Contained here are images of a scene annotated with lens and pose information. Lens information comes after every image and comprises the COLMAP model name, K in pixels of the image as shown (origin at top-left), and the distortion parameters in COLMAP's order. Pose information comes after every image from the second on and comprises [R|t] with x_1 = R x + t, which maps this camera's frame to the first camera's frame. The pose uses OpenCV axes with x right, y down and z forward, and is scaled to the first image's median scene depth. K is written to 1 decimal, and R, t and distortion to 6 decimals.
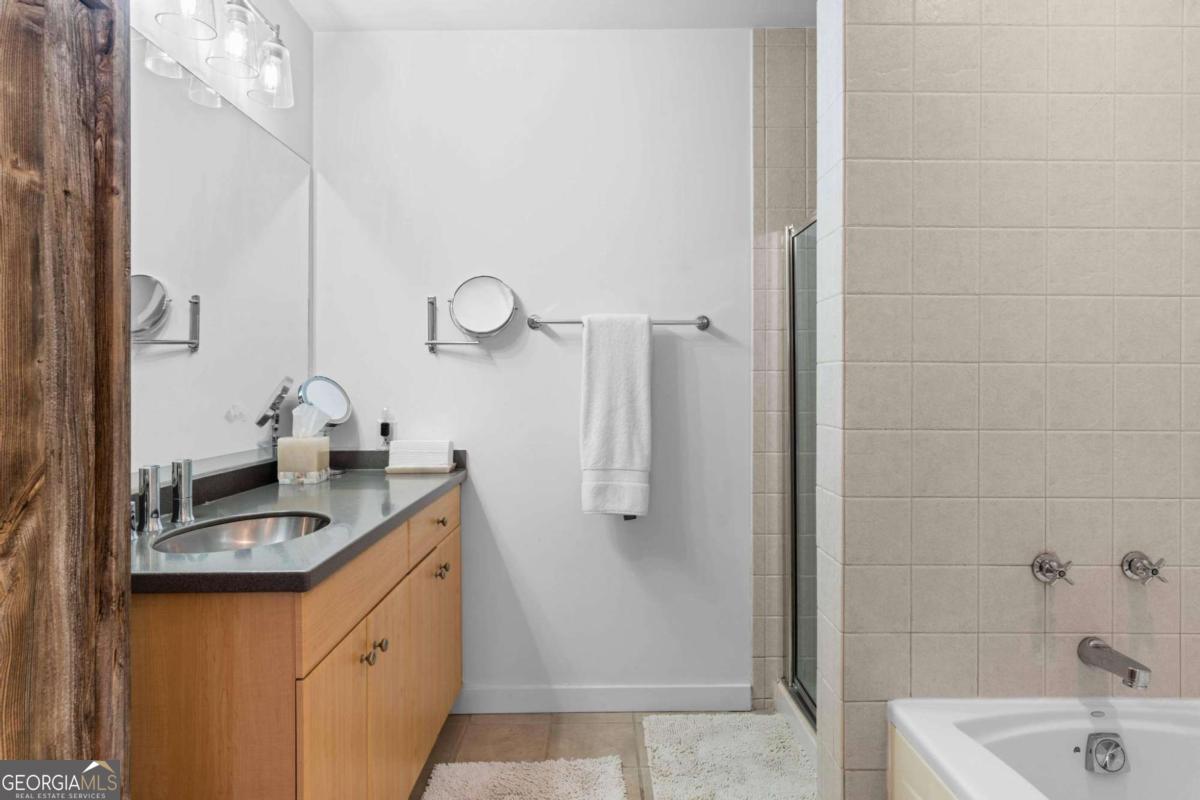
lens RADIAL K [[710.2, 0, 615.5], [0, 710.2, 383.7], [0, 0, 1]] dist [-0.000336, -0.000060]
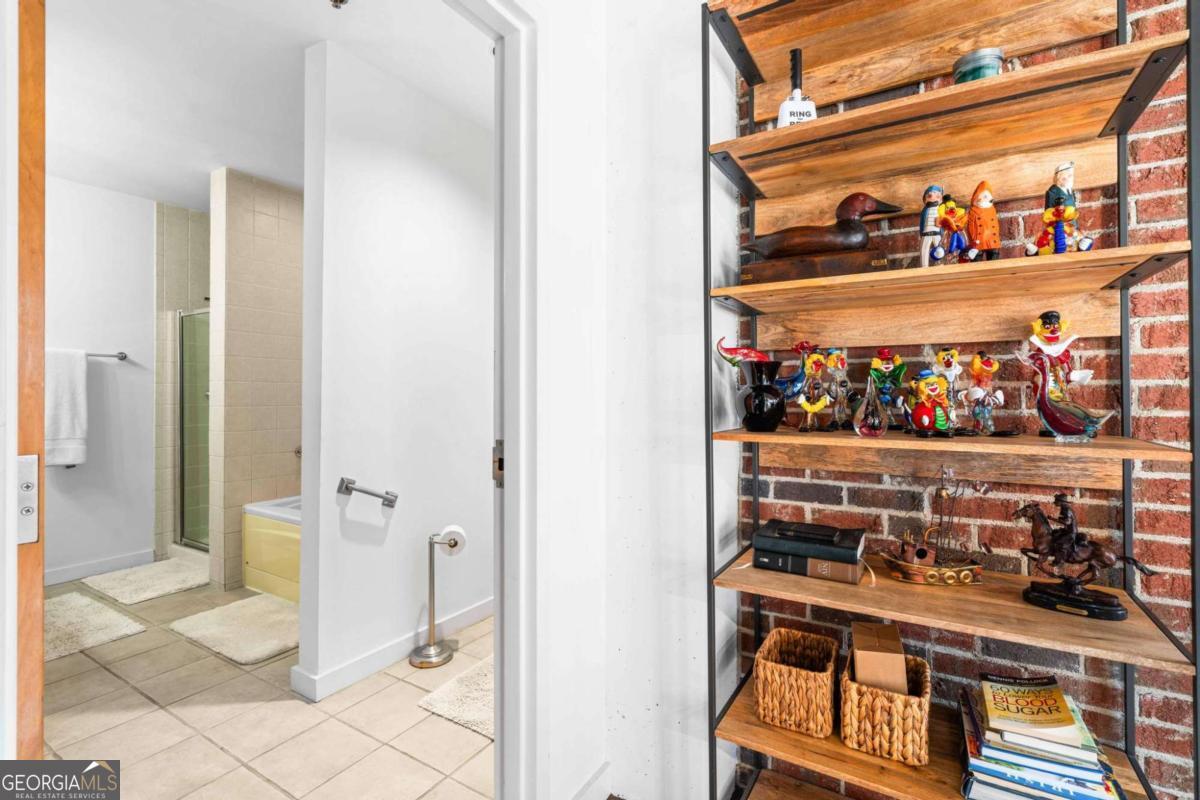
lens RADIAL K [[547.7, 0, 602.2], [0, 547.7, 393.9], [0, 0, 1]] dist [-0.004428, 0.000110]
pose [[0.541282, 0.000325, 0.840841, -0.403466], [-0.002231, 0.999997, 0.001049, 0.006747], [-0.840838, -0.002443, 0.541281, -0.826080]]
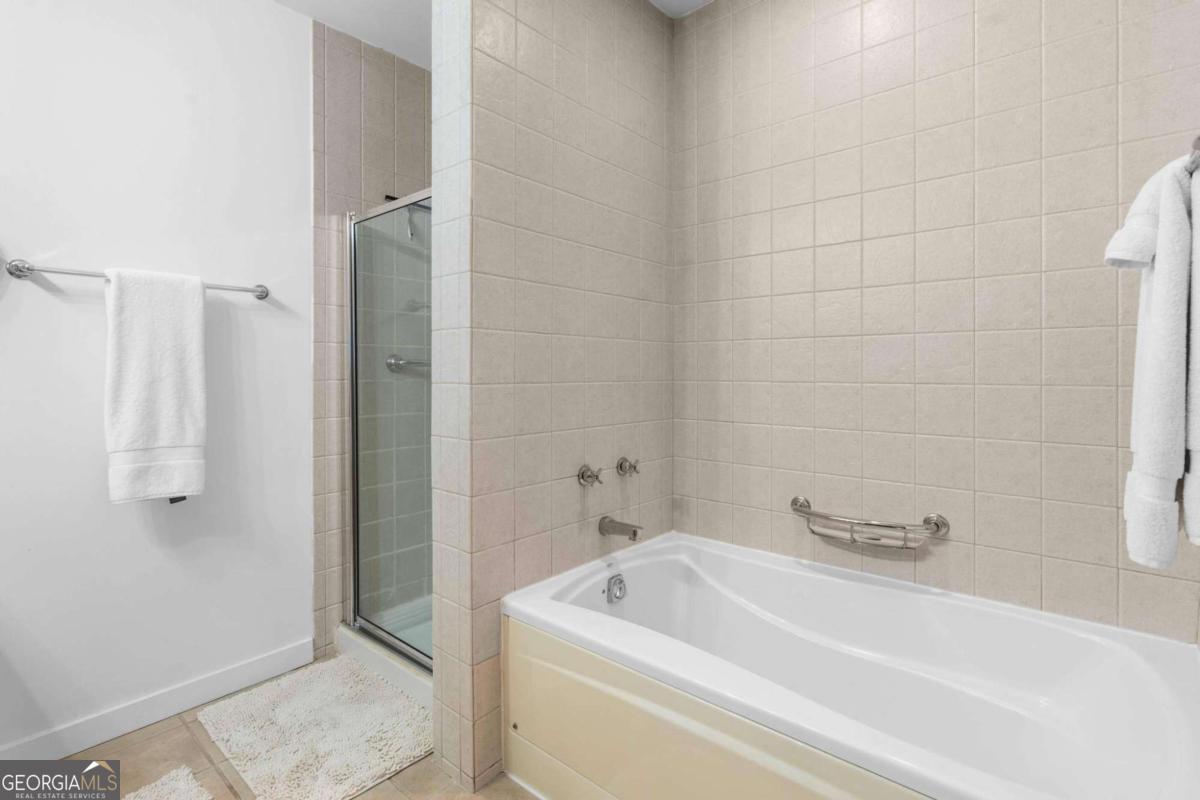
lens RADIAL K [[559.0, 0, 593.7], [0, 559.0, 372.8], [0, 0, 1]] dist [-0.002147, 0.000922]
pose [[0.668520, -0.005922, 0.743671, -0.154893], [0.002634, 0.999981, 0.005595, 0.025067], [-0.743690, -0.001782, 0.668522, 0.135041]]
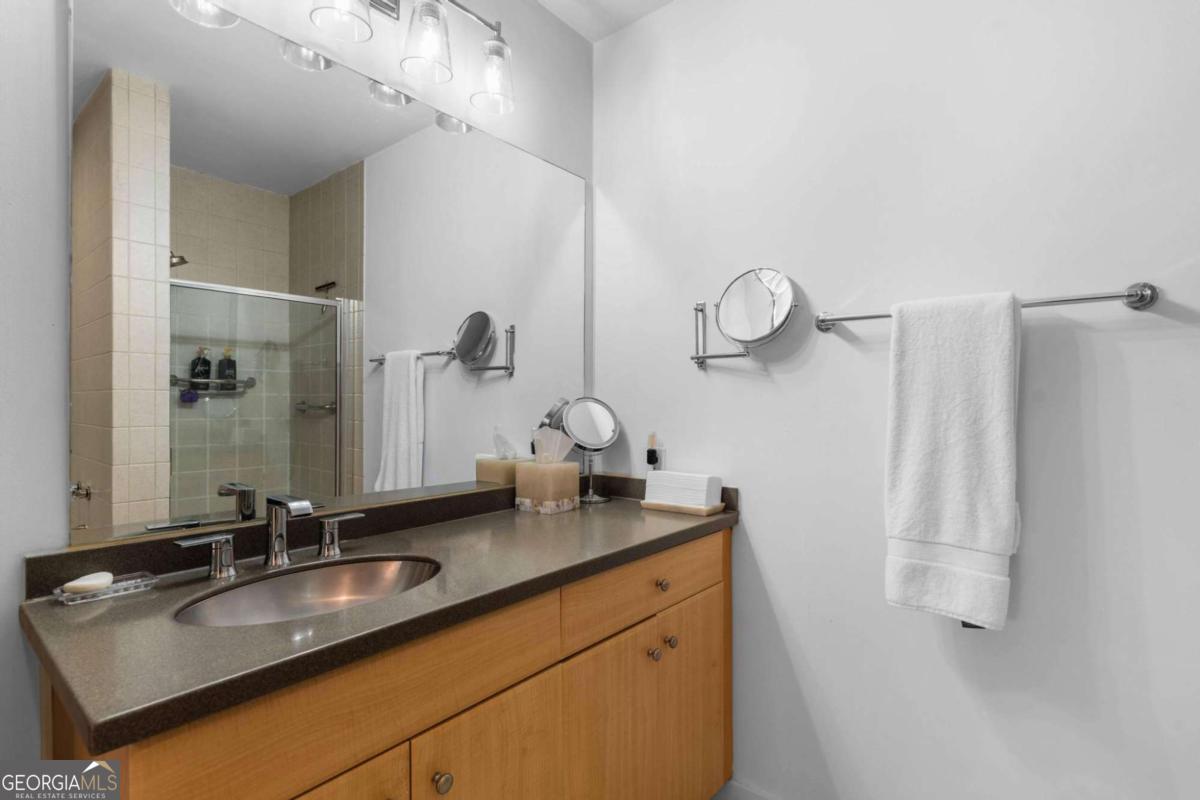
lens RADIAL K [[576.3, 0, 602.9], [0, 576.3, 407.7], [0, 0, 1]] dist [0.000331, -0.000285]
pose [[0.761122, 0.006547, -0.648575, 0.100189], [-0.000781, 0.999958, 0.009178, -0.004174], [0.648608, -0.006479, 0.761095, 0.416797]]
